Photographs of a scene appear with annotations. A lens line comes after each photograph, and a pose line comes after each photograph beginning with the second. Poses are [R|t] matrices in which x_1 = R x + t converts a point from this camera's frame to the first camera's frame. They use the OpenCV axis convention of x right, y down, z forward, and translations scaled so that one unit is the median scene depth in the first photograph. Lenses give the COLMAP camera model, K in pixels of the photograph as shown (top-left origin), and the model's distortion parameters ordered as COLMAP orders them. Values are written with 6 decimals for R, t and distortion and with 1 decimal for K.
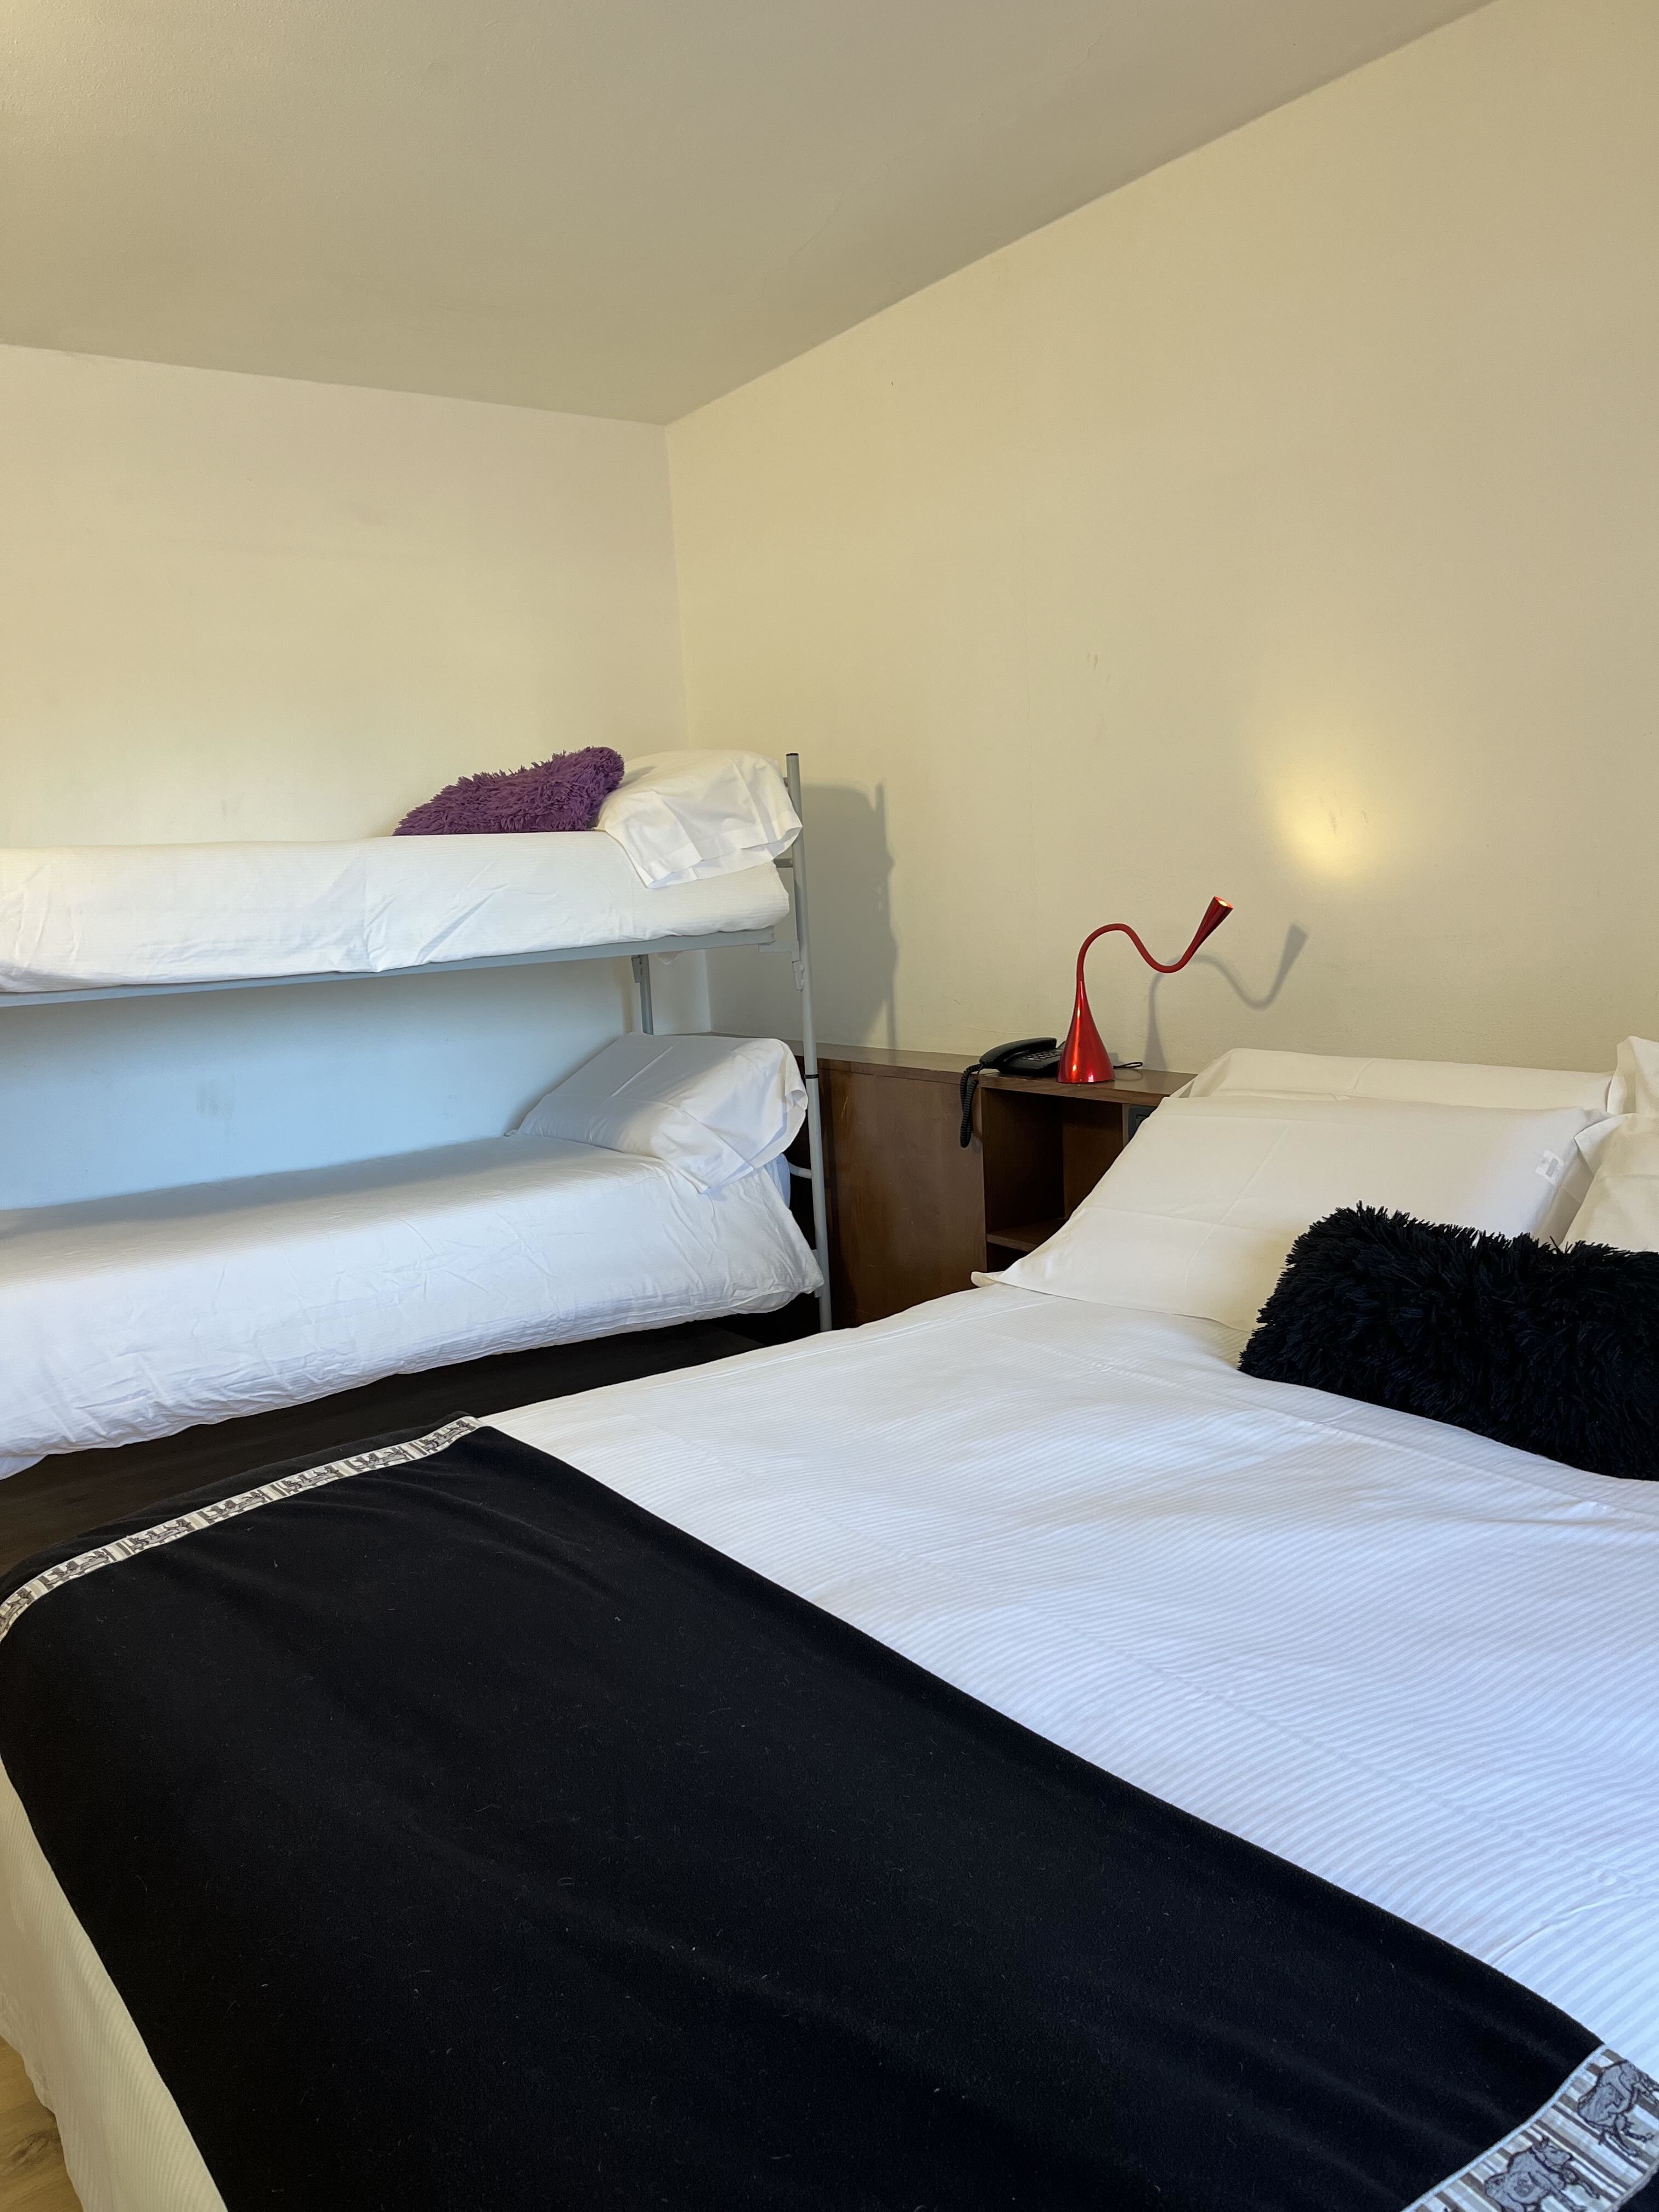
lens RADIAL K [[1652.2, 0, 797.8], [0, 1652.2, 1117.2], [0, 0, 1]] dist [0.080937, -0.085929]
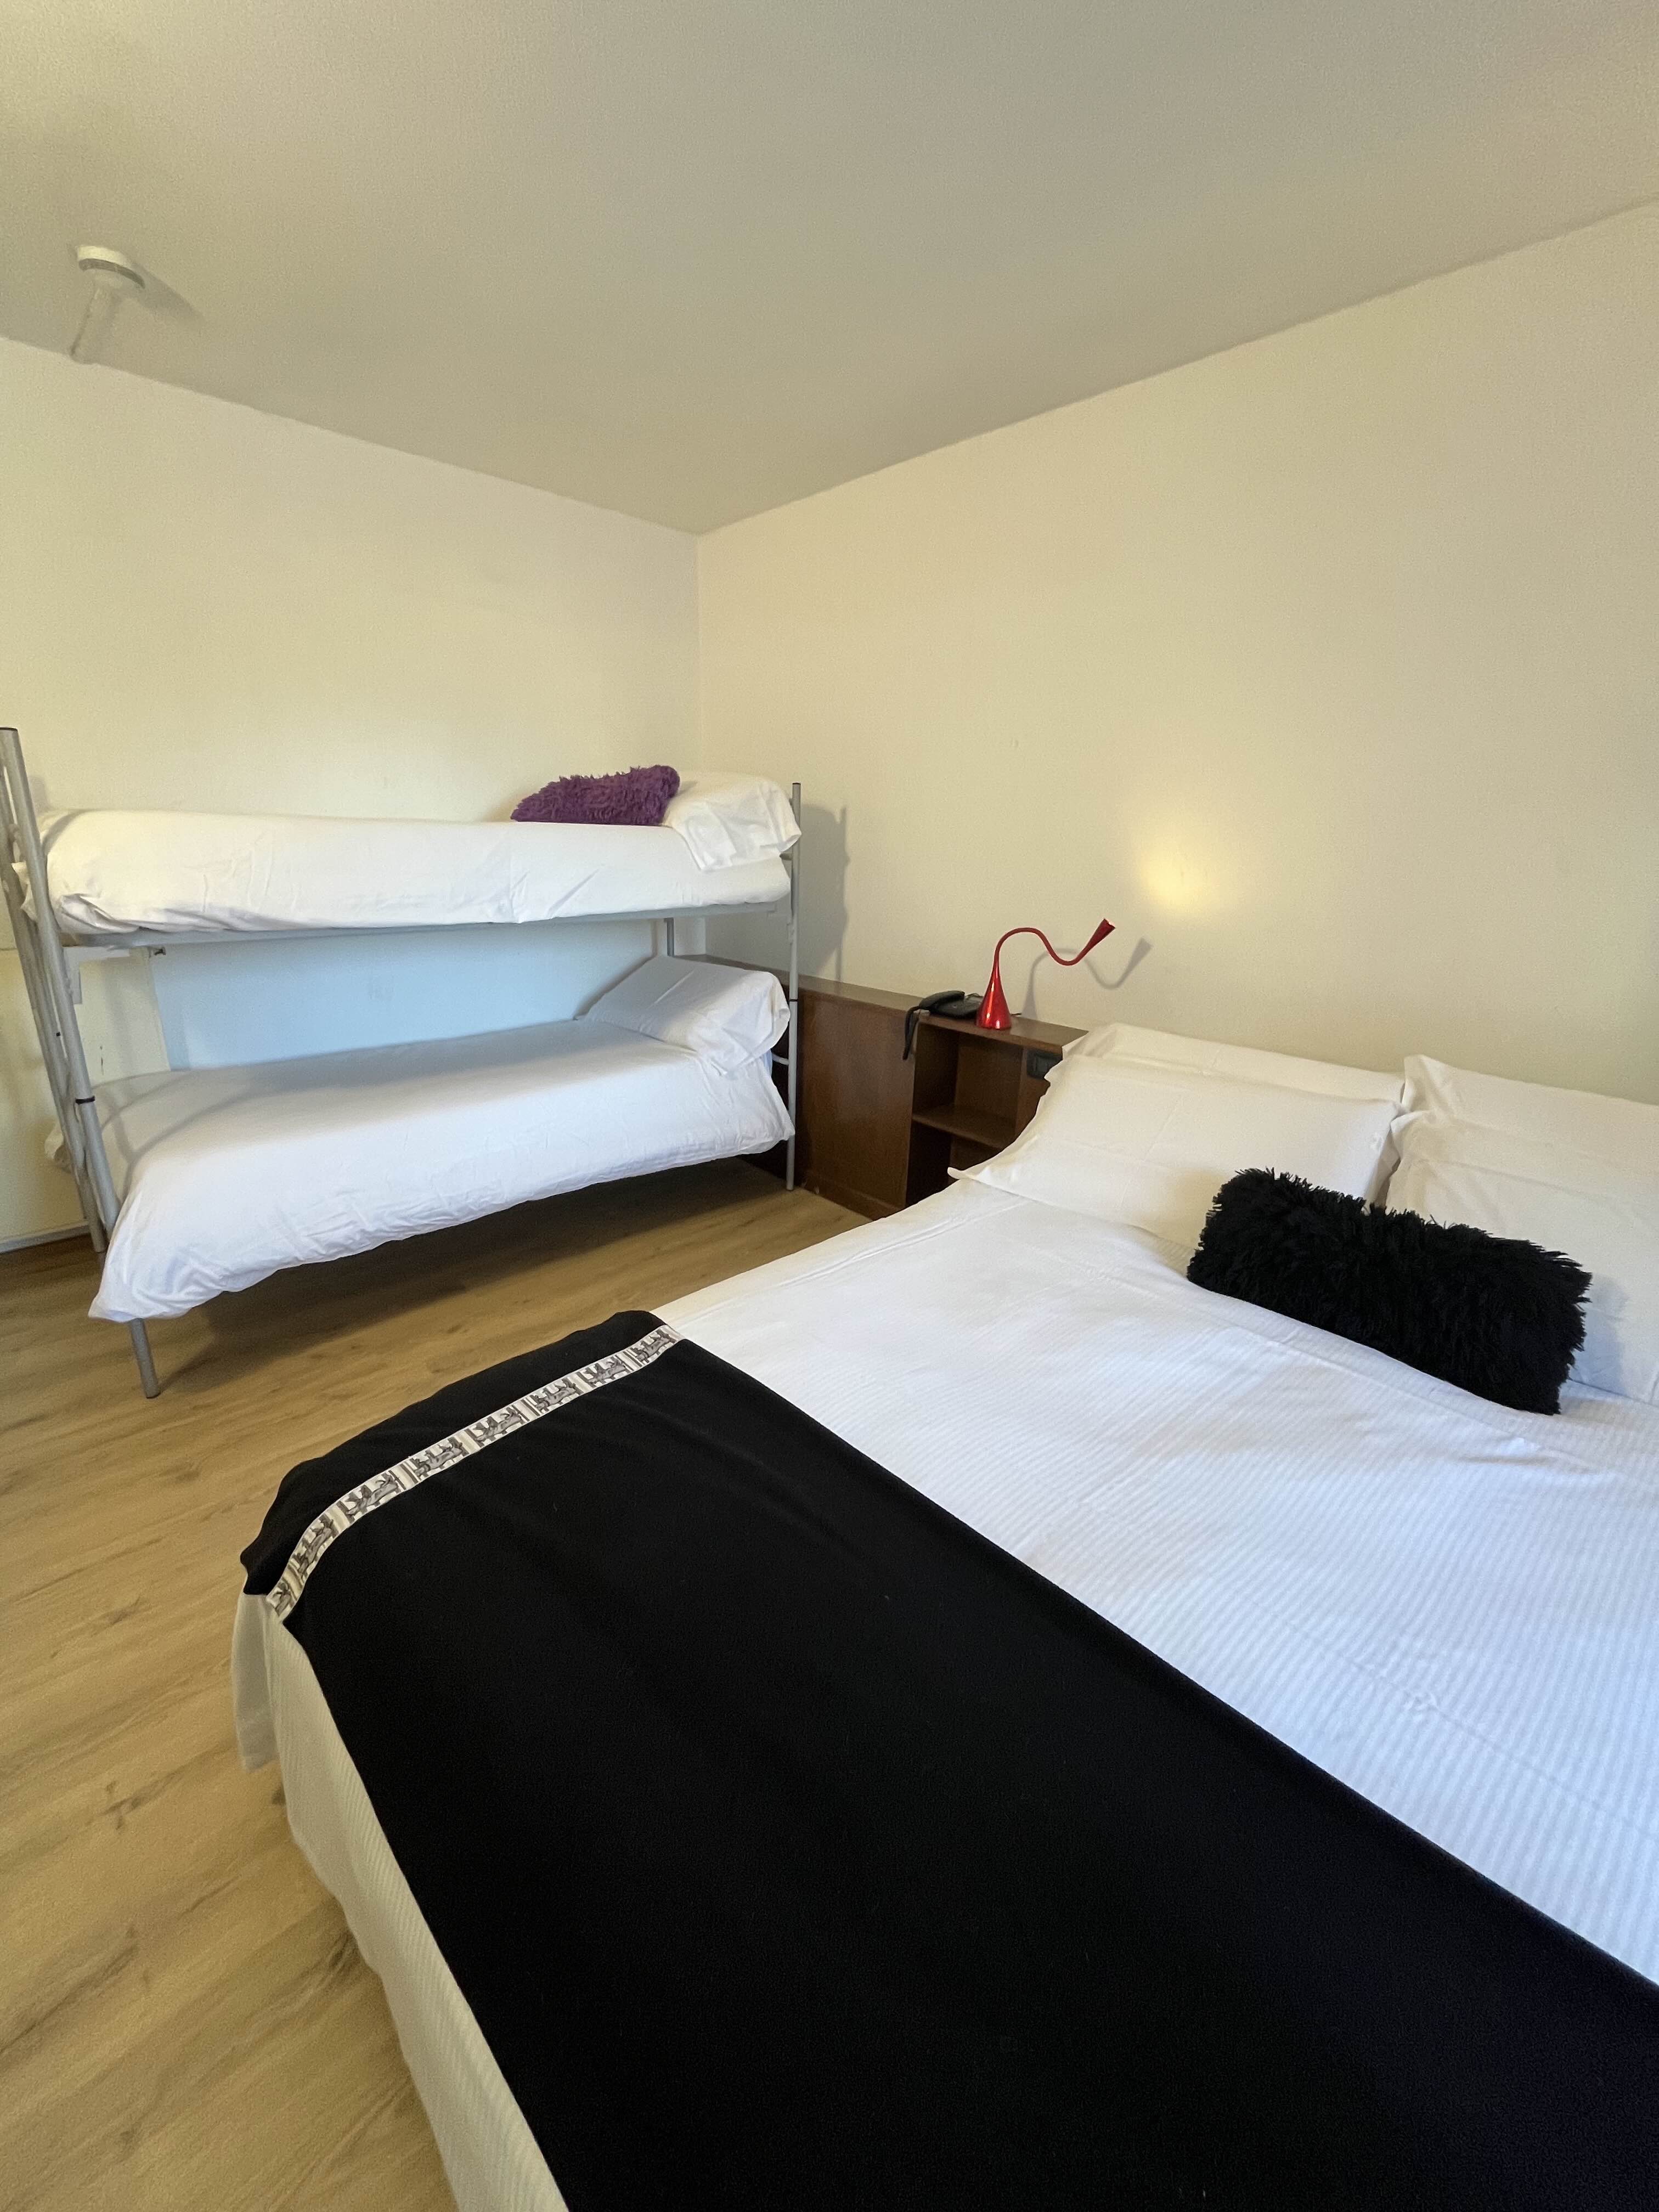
lens RADIAL K [[901.0, 0, 825.9], [0, 901.0, 1104.7], [0, 0, 1]] dist [0.000300, -0.000570]
pose [[0.984302, 0.035649, 0.172856, -0.116090], [-0.061137, 0.987621, 0.144454, -0.058023], [-0.165567, -0.152754, 0.974297, 0.182980]]
